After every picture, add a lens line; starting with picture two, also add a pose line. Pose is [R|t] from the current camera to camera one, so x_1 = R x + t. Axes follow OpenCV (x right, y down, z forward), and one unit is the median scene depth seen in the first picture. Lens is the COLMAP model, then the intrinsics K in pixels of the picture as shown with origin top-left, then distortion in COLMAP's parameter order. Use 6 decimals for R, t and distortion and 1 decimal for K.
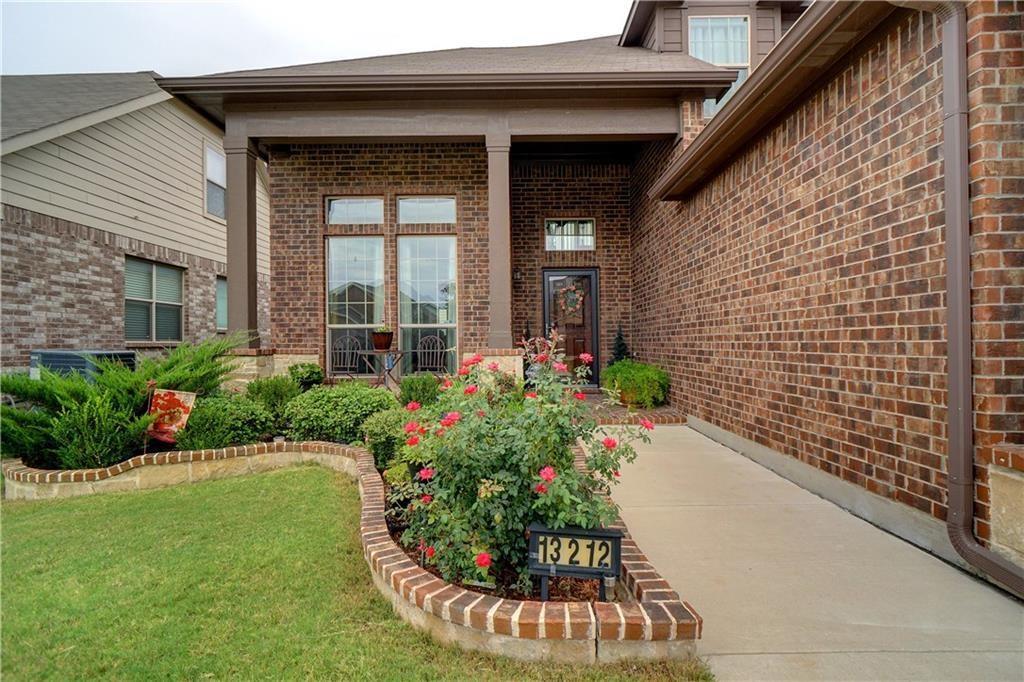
lens RADIAL K [[536.4, 0, 508.7], [0, 536.4, 332.4], [0, 0, 1]] dist [-0.008470, 0.000105]
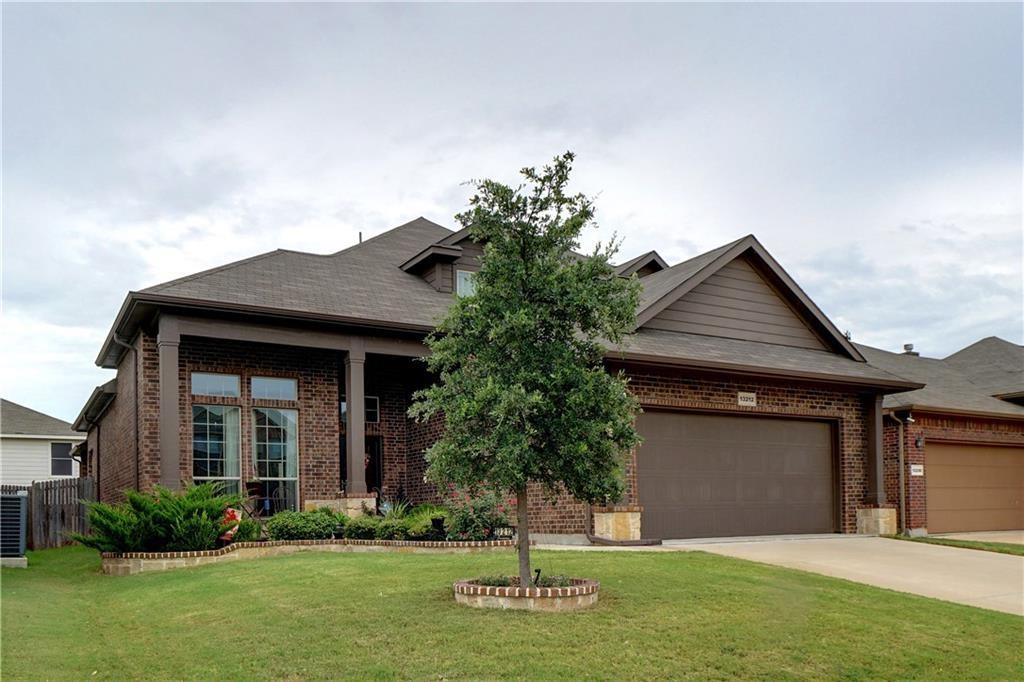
lens RADIAL K [[850.9, 0, 511.2], [0, 850.9, 495.0], [0, 0, 1]] dist [-0.018536, -0.001100]
pose [[0.851464, 0.006379, 0.524374, -0.741009], [0.003636, 0.999830, -0.018067, 0.065040], [-0.524401, 0.017290, 0.851296, -1.028692]]
